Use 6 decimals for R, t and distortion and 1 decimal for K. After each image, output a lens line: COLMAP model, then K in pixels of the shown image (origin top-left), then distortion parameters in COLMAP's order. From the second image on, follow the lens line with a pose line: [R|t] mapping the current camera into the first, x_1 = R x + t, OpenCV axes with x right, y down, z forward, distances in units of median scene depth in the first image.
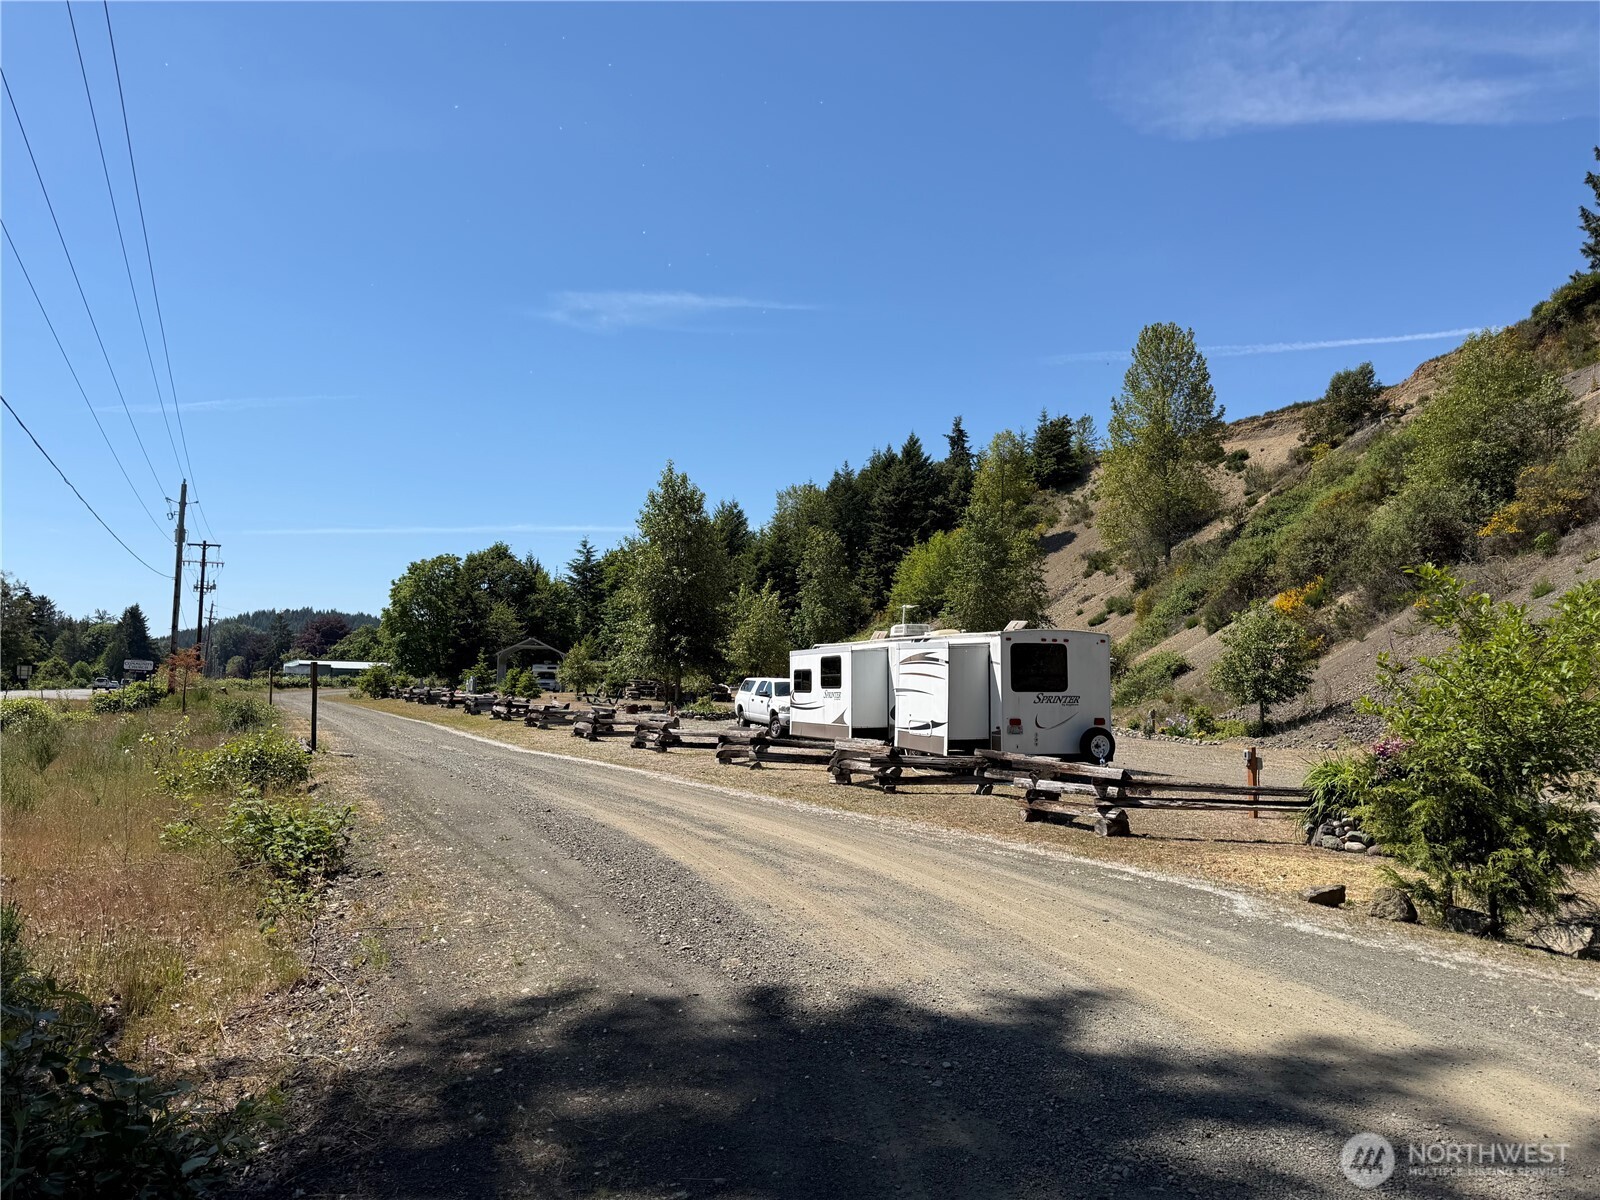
lens RADIAL K [[1098.1, 0, 804.1], [0, 1098.1, 615.5], [0, 0, 1]] dist [0.090530, -0.019765]
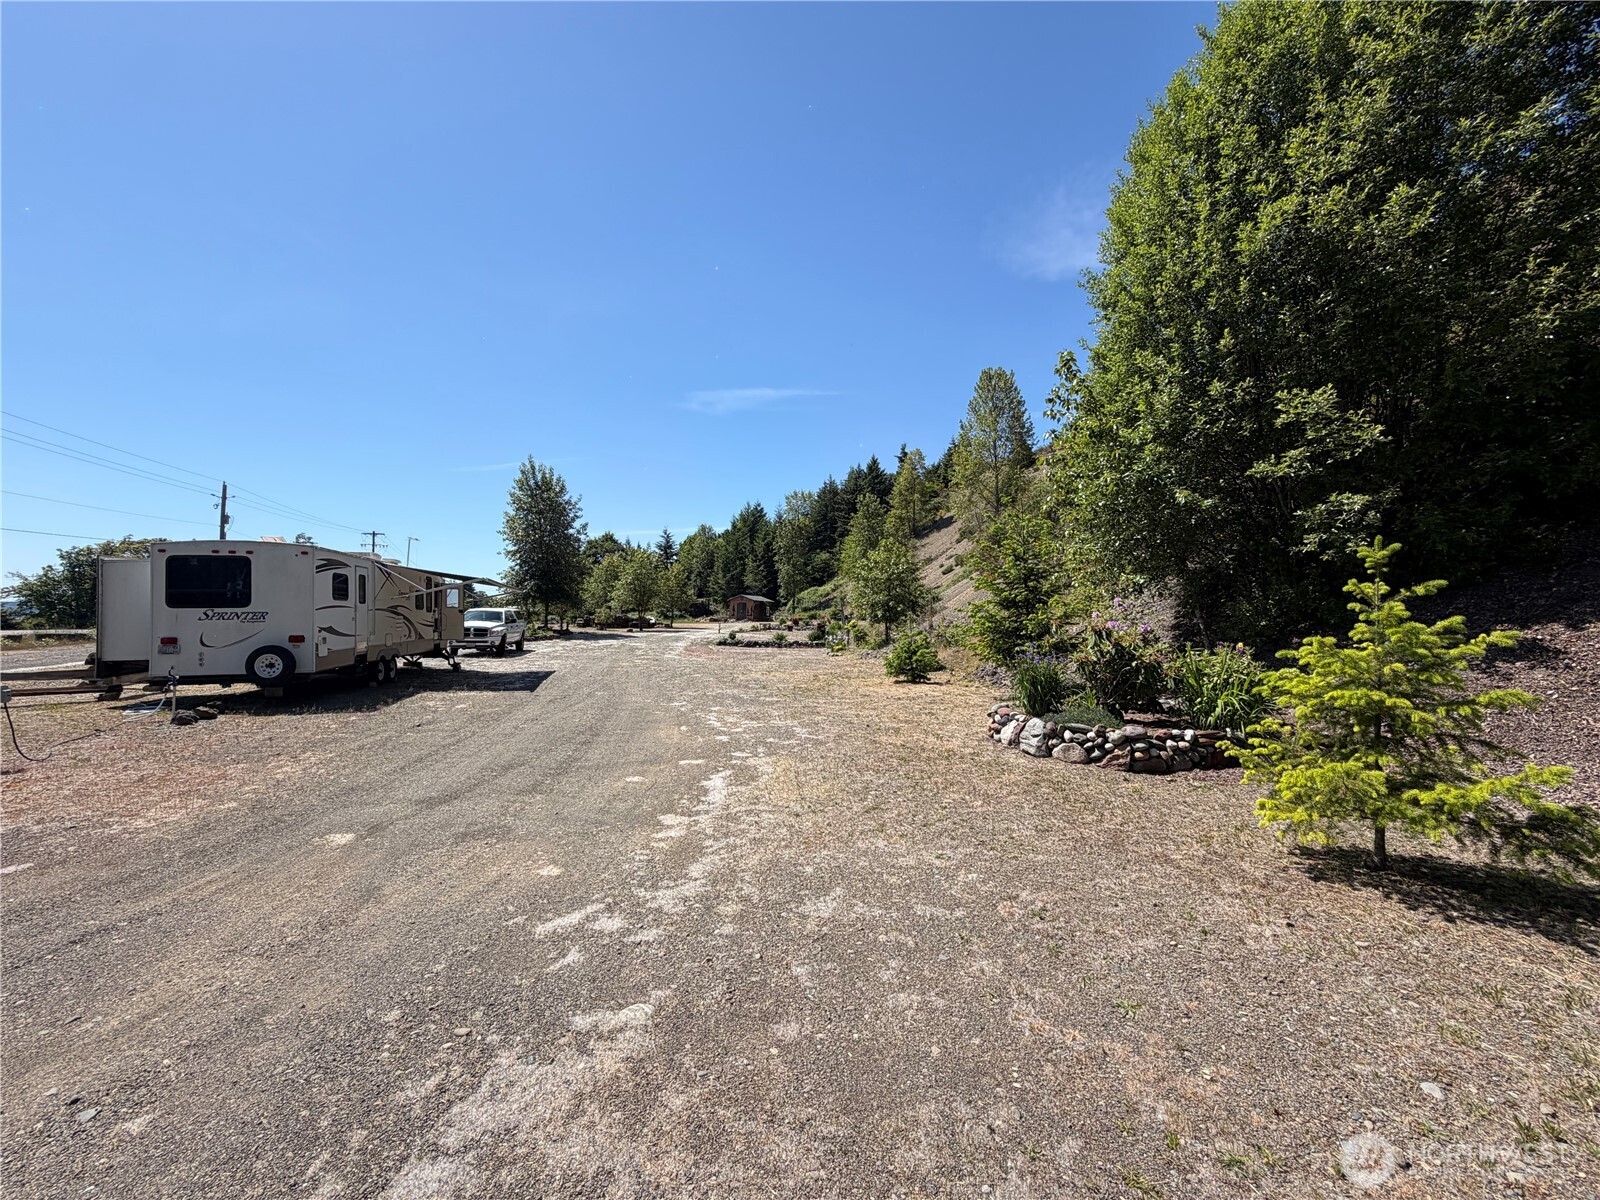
lens RADIAL K [[644.4, 0, 794.2], [0, 644.4, 598.2], [0, 0, 1]] dist [0.002951, -0.000051]
pose [[0.992015, -0.013160, -0.125428, 0.123110], [0.017117, 0.999387, 0.030523, 0.008522], [0.124950, -0.032427, 0.991633, 0.084572]]
